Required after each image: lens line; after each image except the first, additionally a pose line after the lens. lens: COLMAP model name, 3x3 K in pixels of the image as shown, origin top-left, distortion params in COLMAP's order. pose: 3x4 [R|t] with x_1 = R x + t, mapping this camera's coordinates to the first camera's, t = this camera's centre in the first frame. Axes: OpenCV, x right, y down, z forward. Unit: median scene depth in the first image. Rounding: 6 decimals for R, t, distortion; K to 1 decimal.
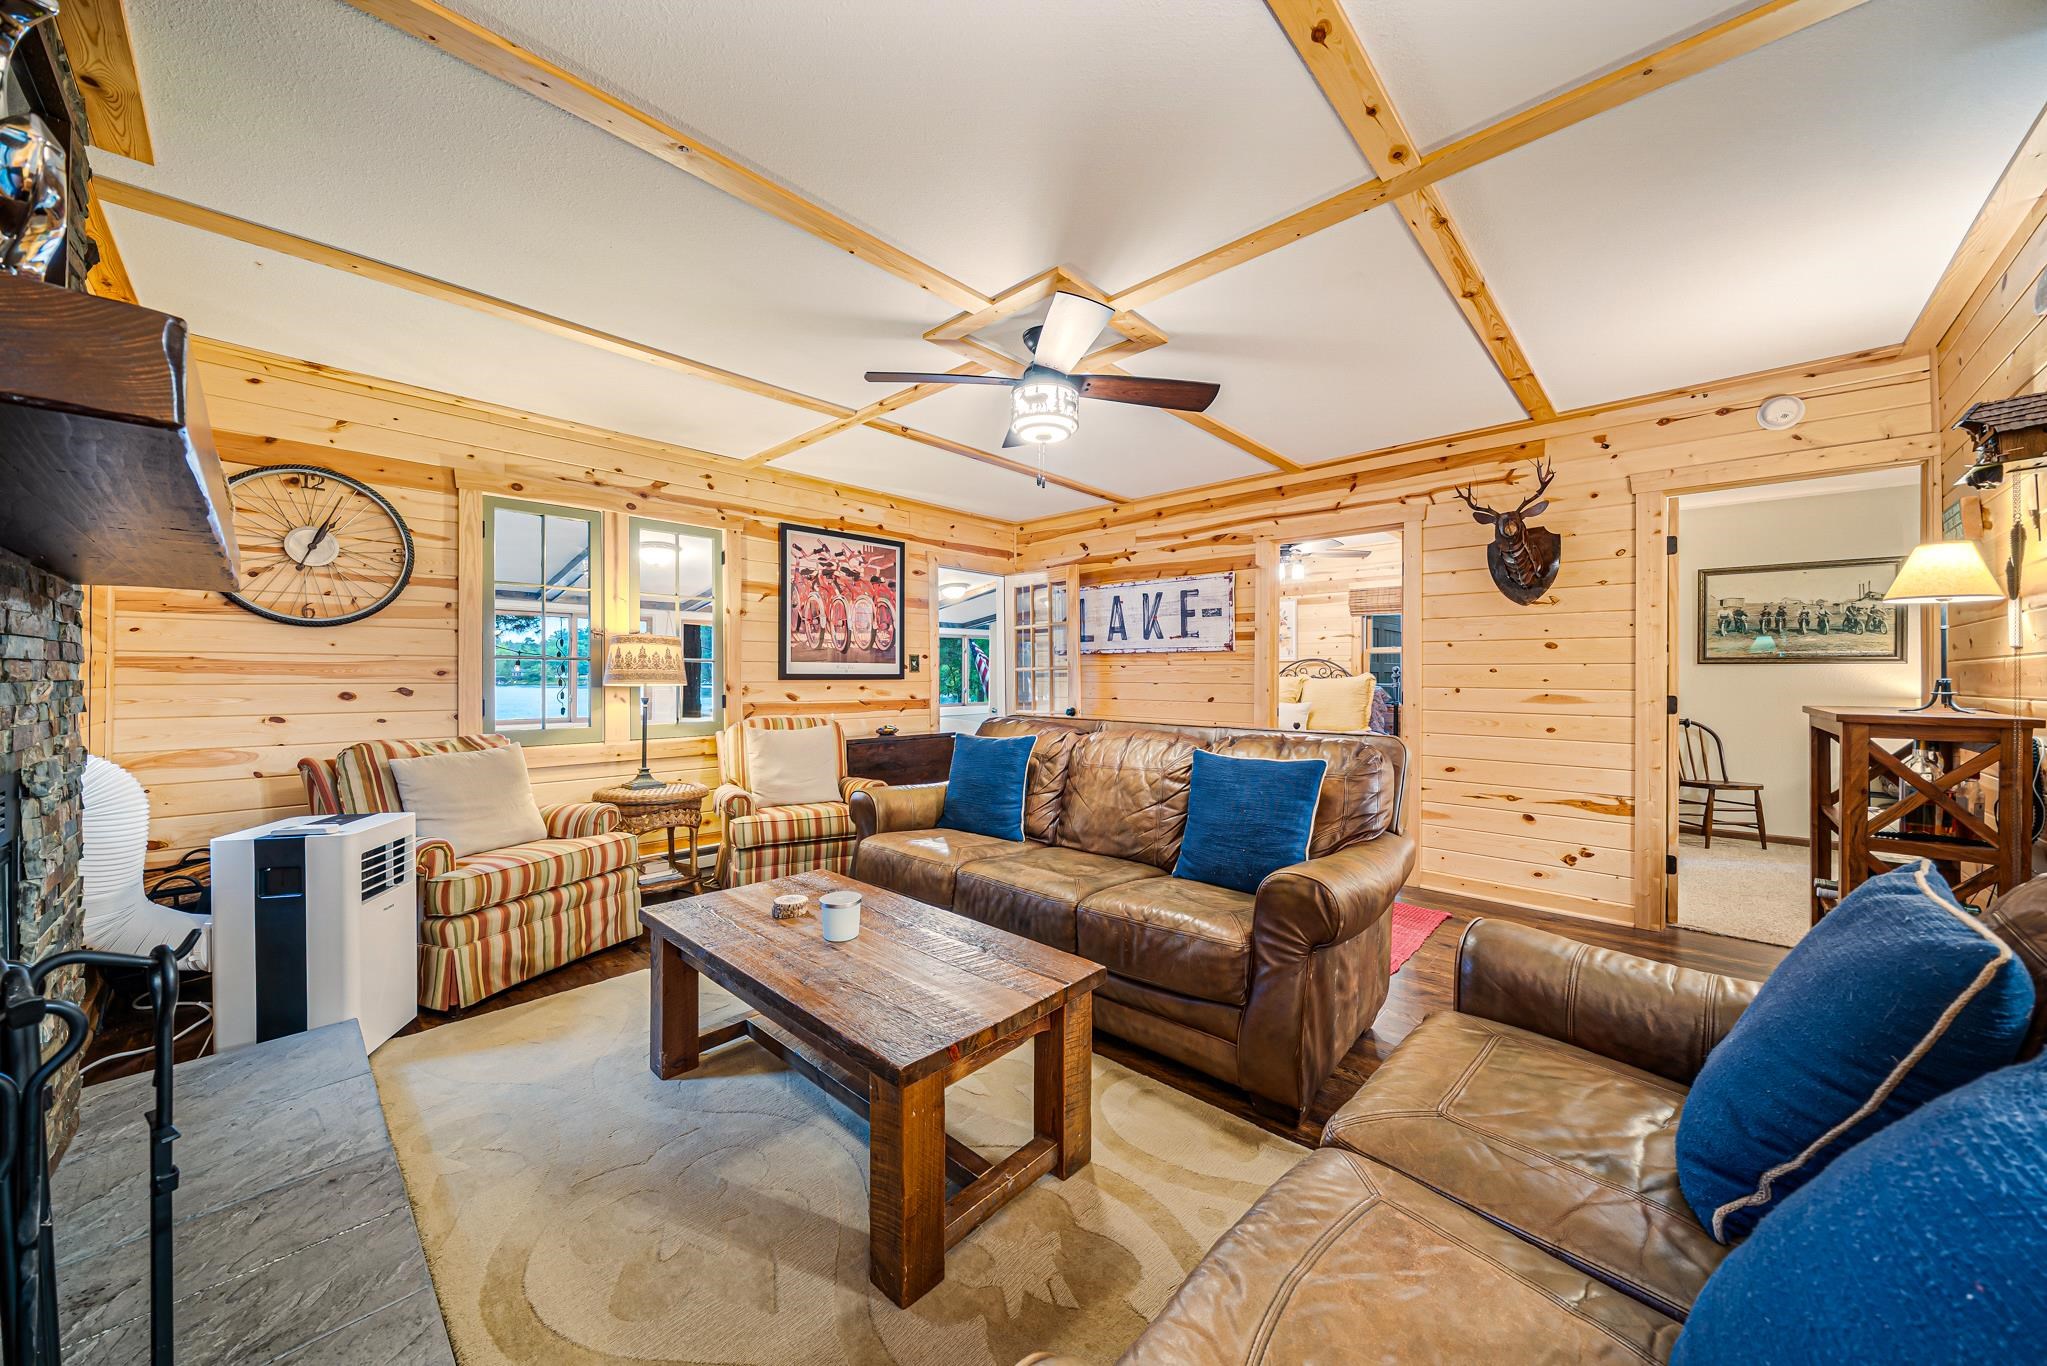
lens RADIAL K [[720.7, 0, 1013.6], [0, 720.7, 678.5], [0, 0, 1]] dist [0.003339, 0.000485]
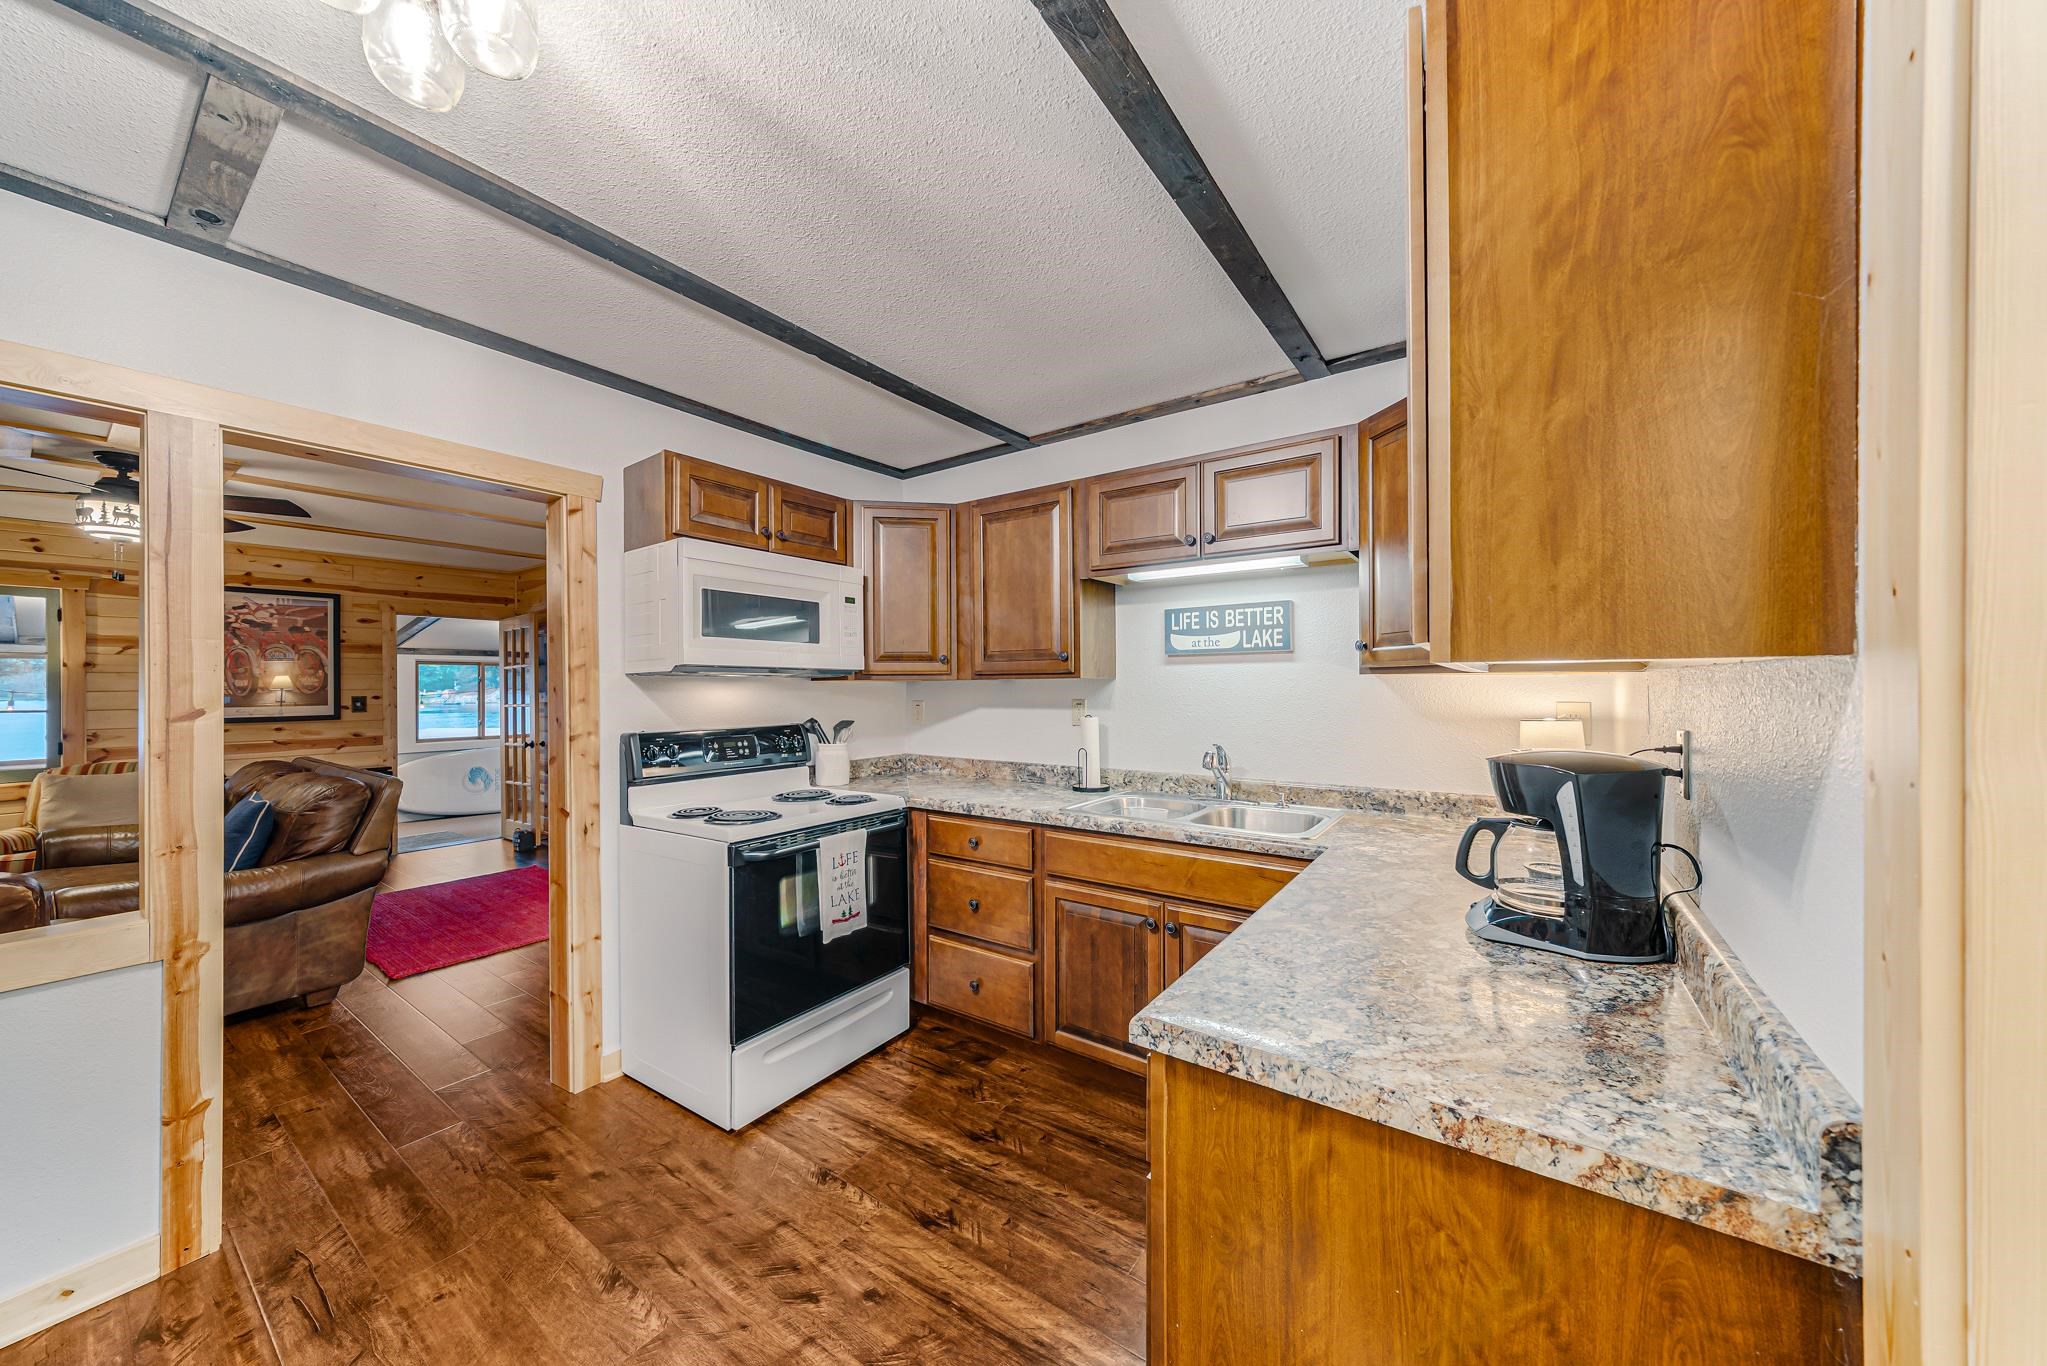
lens RADIAL K [[720.7, 0, 1024.9], [0, 720.7, 684.2], [0, 0, 1]] dist [0.003339, 0.000485]
pose [[0.990878, -0.010450, 0.134353, 0.784798], [0.011432, 0.999913, -0.006539, -0.036134], [-0.134273, 0.008015, 0.990912, -0.238784]]
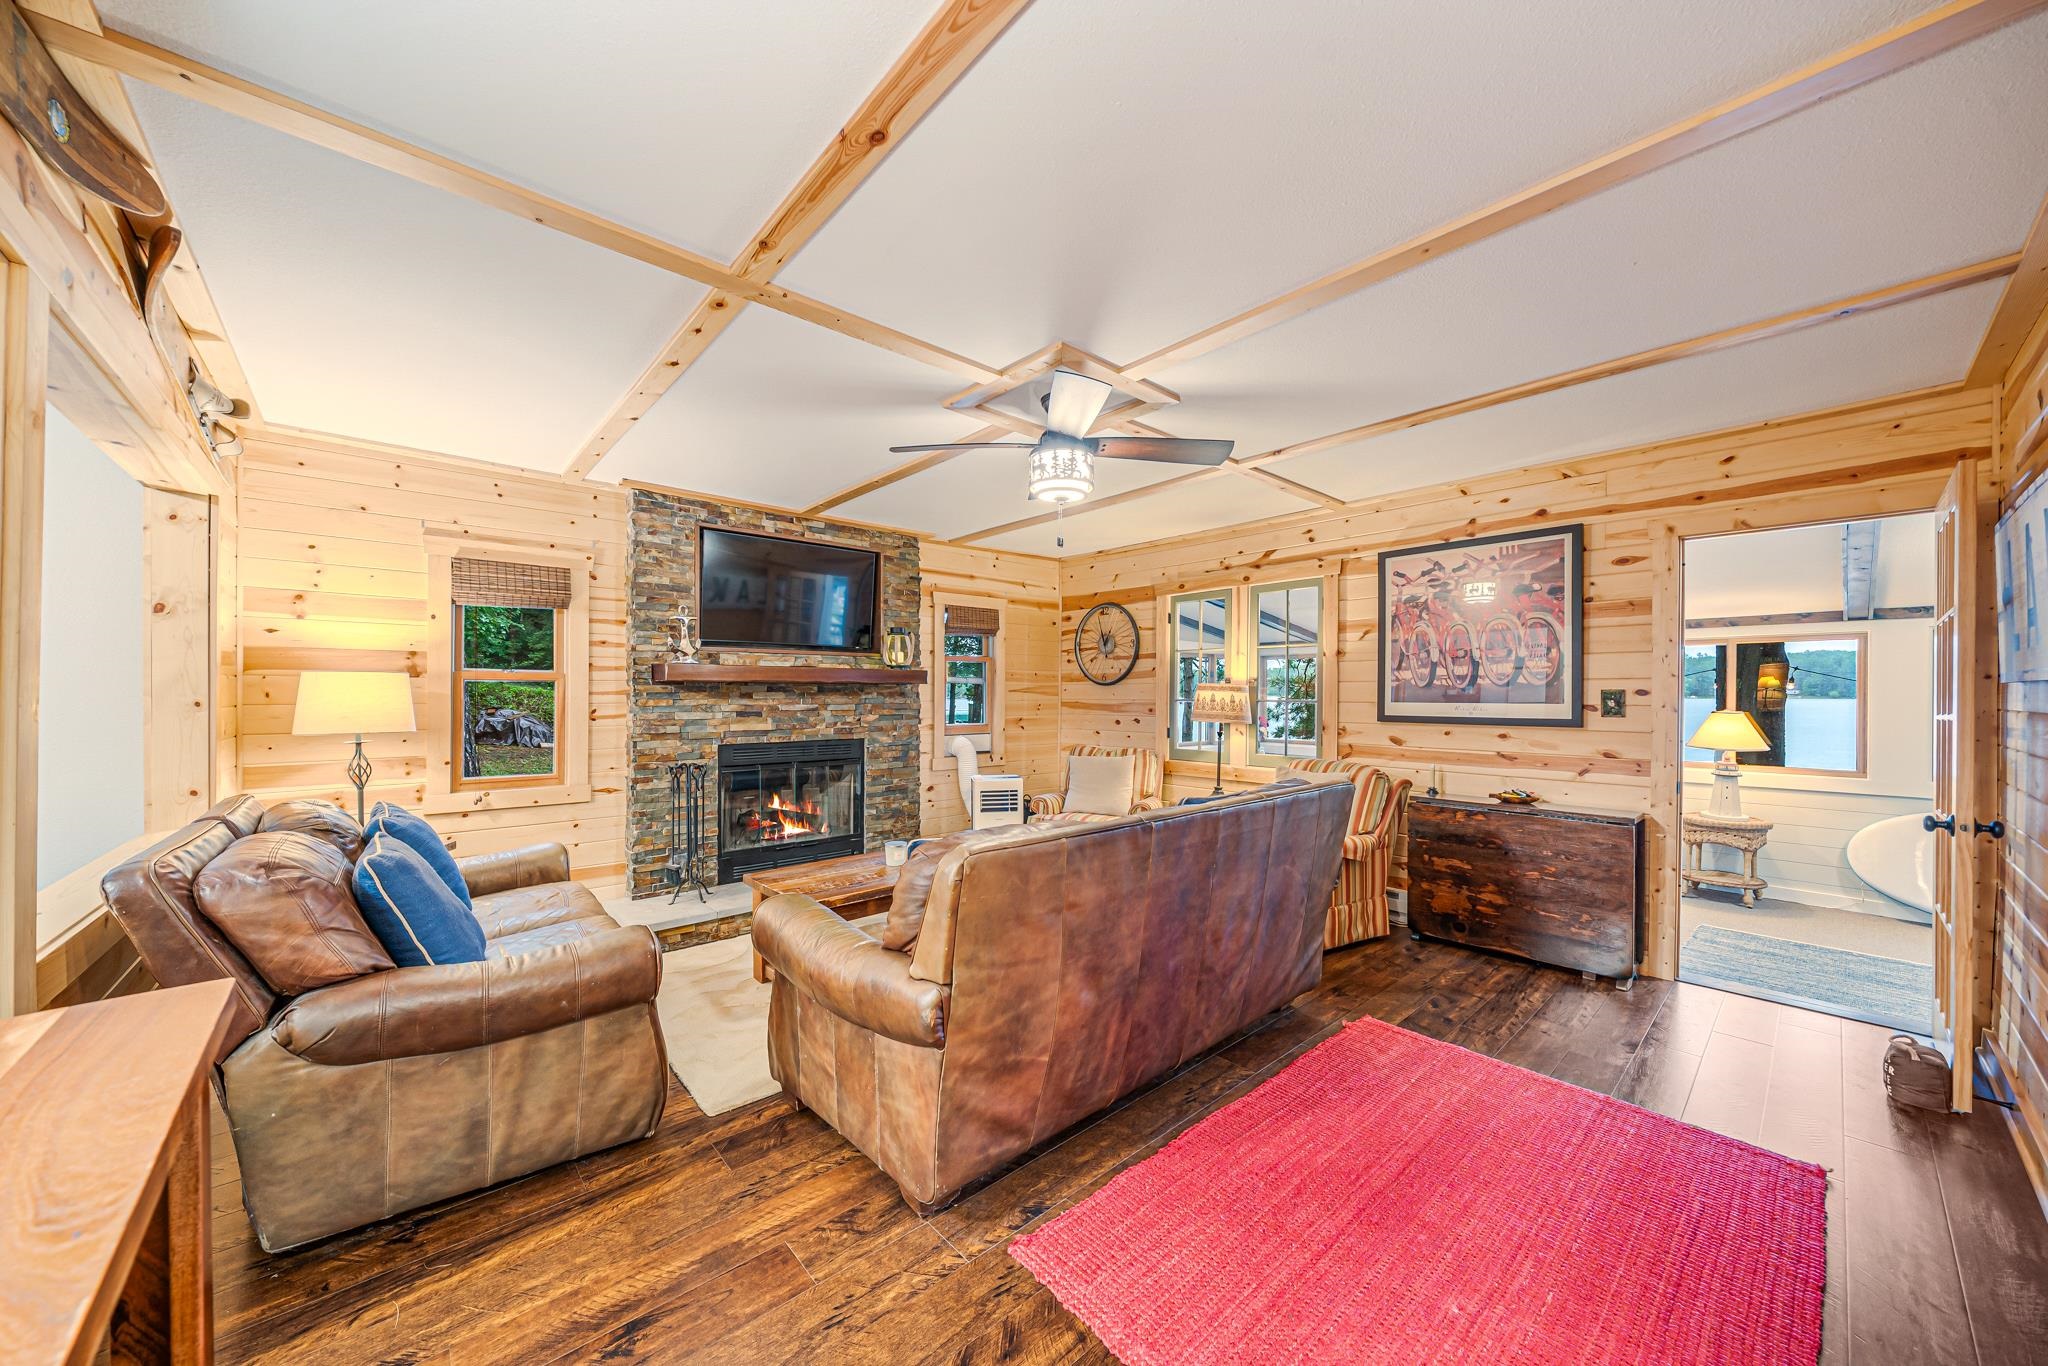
lens RADIAL K [[721.0, 0, 1027.6], [0, 721.0, 693.0], [0, 0, 1]] dist [0.003339, 0.000485]
pose [[-0.076589, -0.000430, -0.997063, 0.603980], [-0.002912, 0.999996, -0.000207, -0.031614], [0.997058, 0.002887, -0.076590, 0.581201]]
